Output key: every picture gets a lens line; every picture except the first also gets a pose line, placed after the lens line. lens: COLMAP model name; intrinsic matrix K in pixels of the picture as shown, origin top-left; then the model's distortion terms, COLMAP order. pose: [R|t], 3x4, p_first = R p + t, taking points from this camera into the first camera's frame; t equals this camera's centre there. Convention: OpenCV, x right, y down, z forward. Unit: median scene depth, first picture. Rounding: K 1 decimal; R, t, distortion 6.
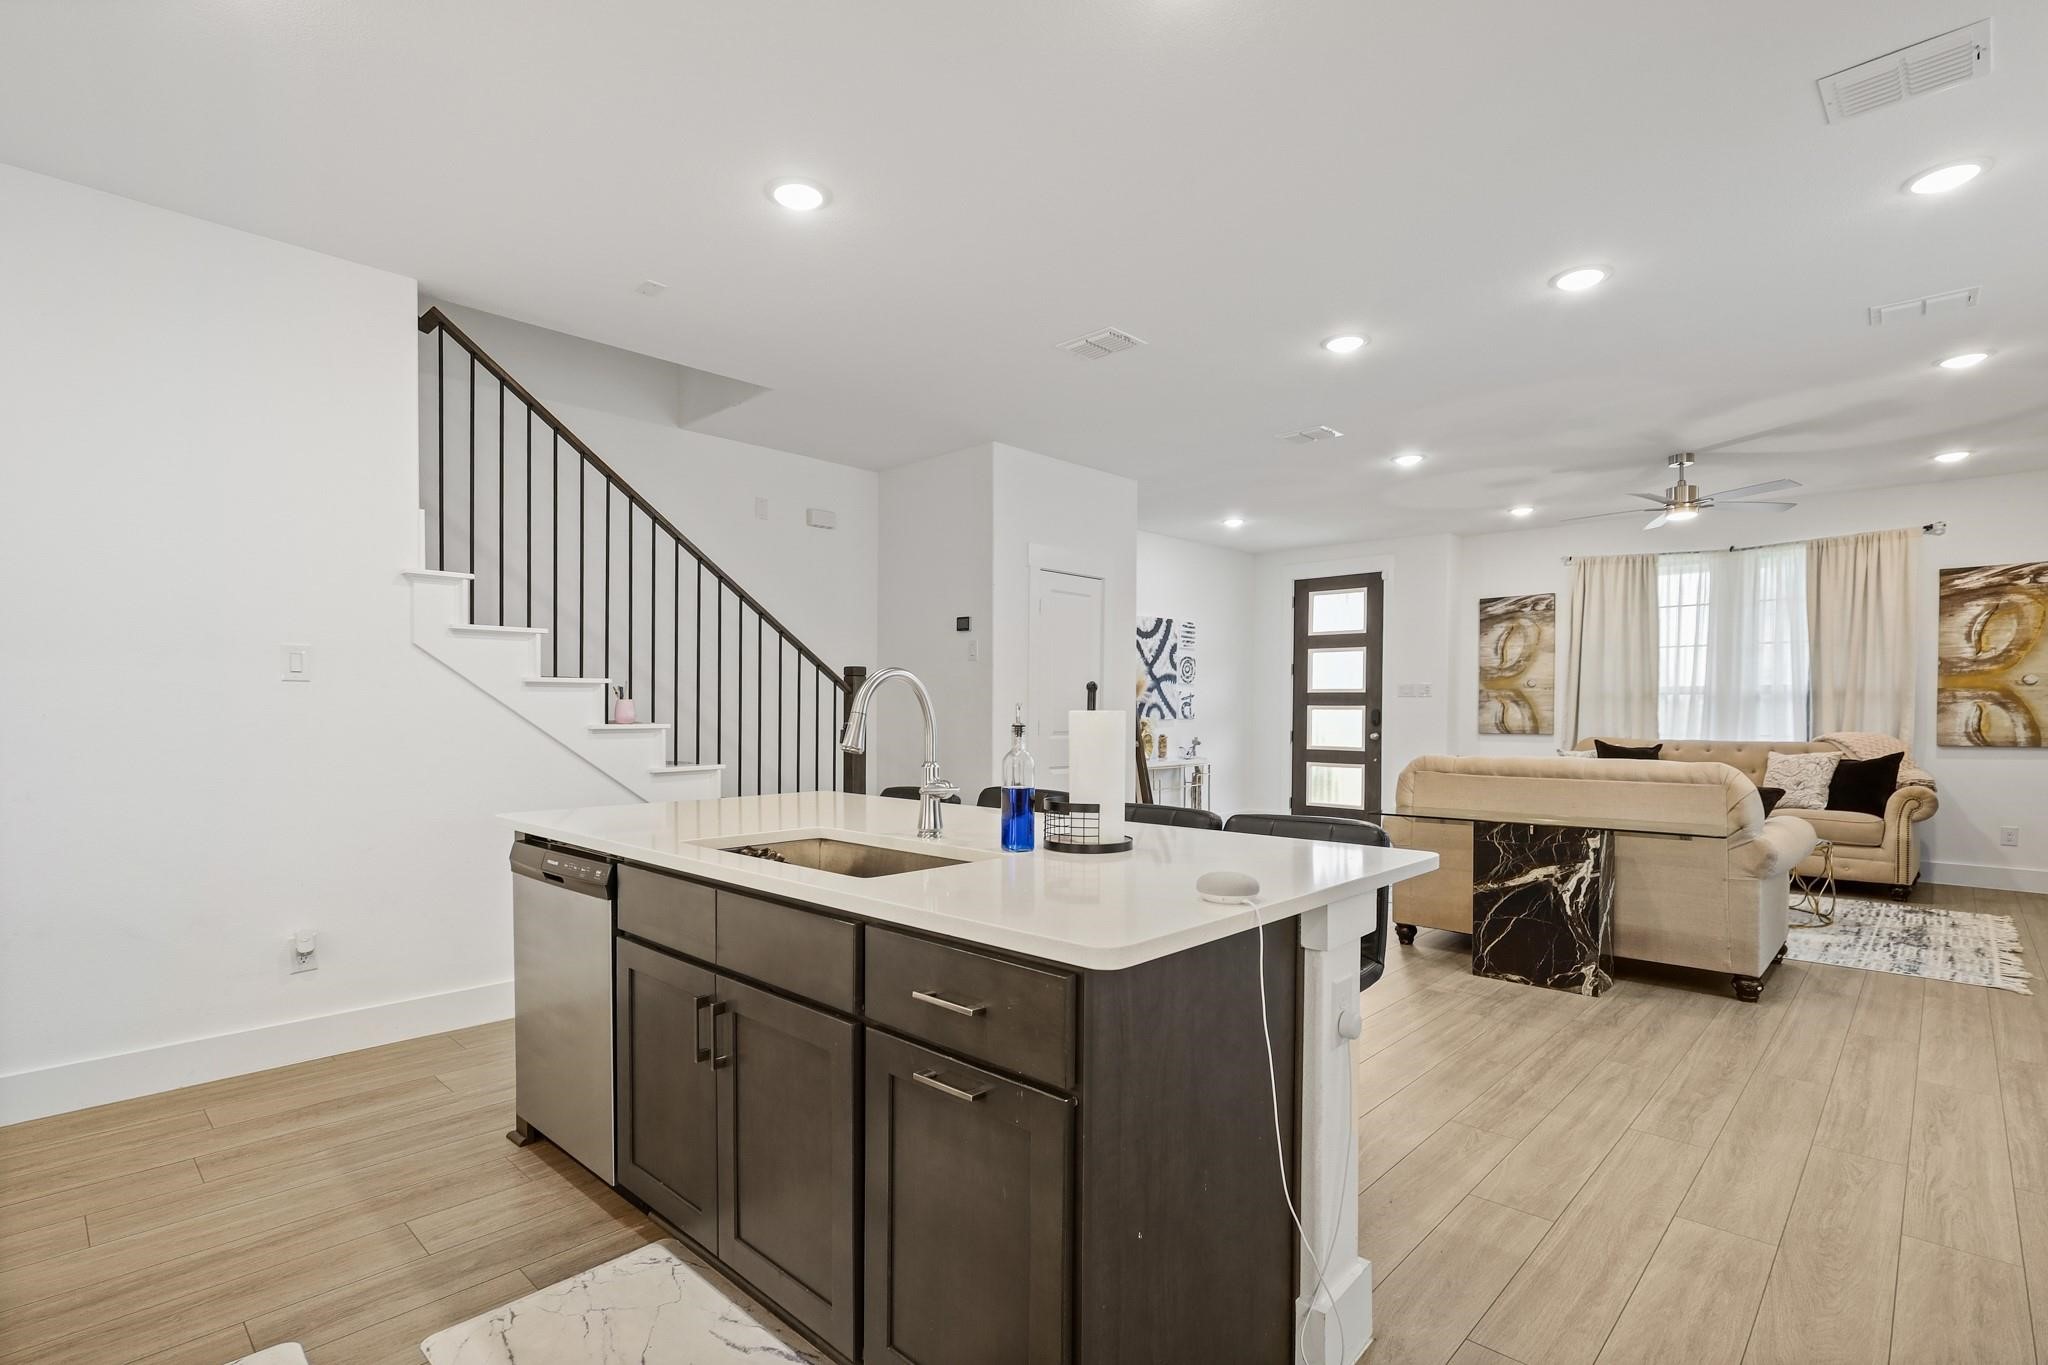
lens RADIAL K [[966.4, 0, 1040.5], [0, 966.4, 728.7], [0, 0, 1]] dist [0.000395, 0.001098]
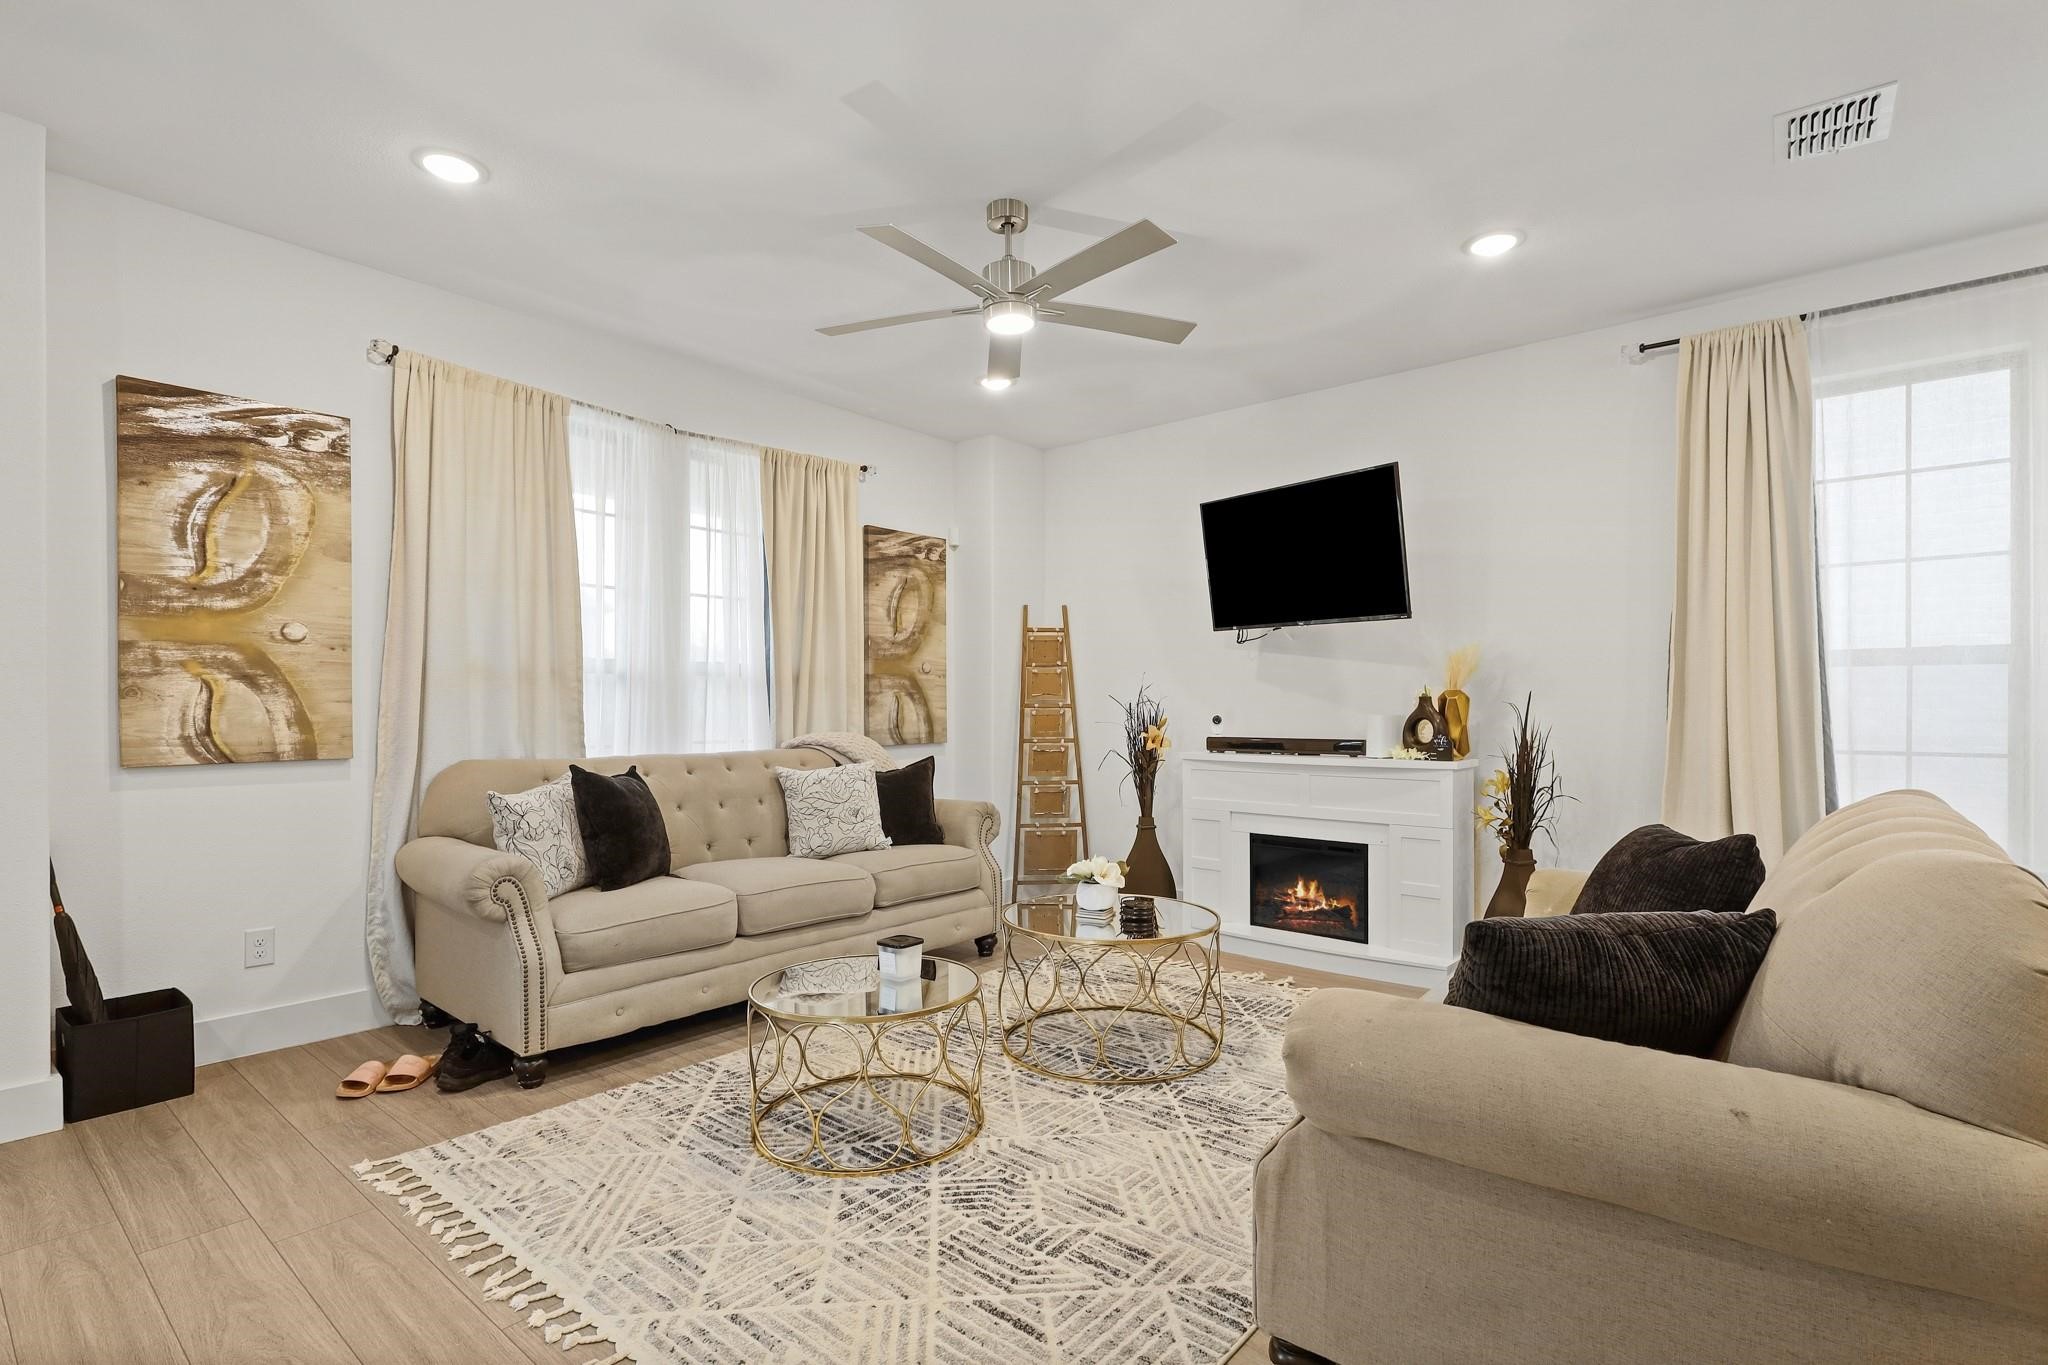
lens RADIAL K [[966.4, 0, 1008.1], [0, 966.4, 711.5], [0, 0, 1]] dist [0.000395, 0.001098]
pose [[-0.052575, -0.004354, 0.998607, 0.096955], [0.023176, 0.999716, 0.005579, -0.009977], [-0.998348, 0.023437, -0.052459, 0.710267]]
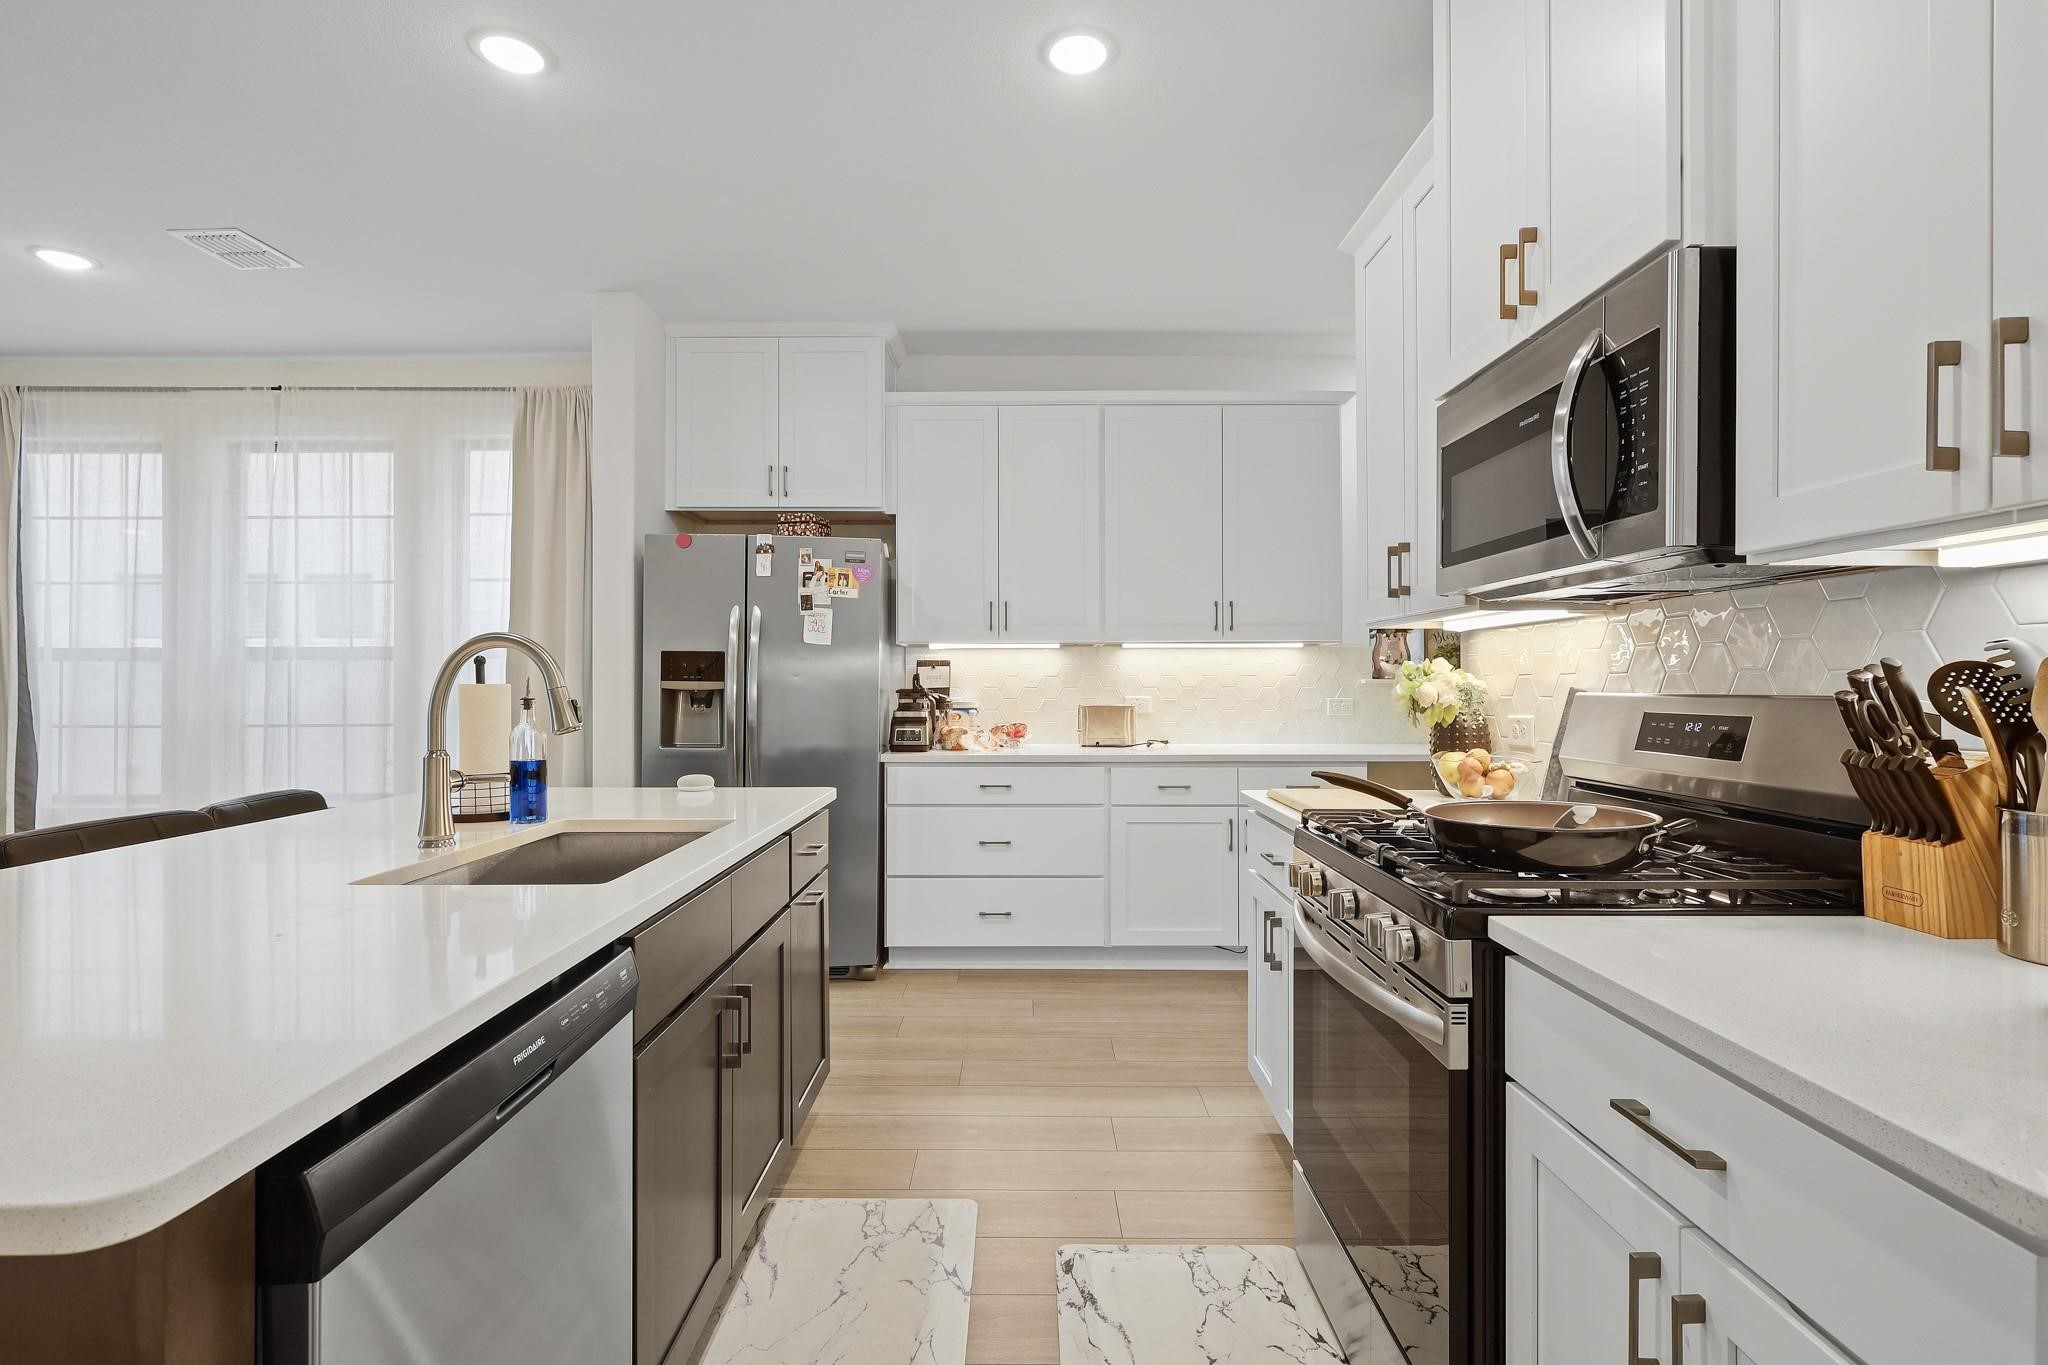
lens RADIAL K [[966.4, 0, 1023.2], [0, 966.4, 687.0], [0, 0, 1]] dist [0.000395, 0.001098]
pose [[-0.684528, -0.006279, 0.728960, -0.273336], [0.015286, 0.999619, 0.022965, -0.008307], [-0.728826, 0.026864, -0.684171, 0.310423]]
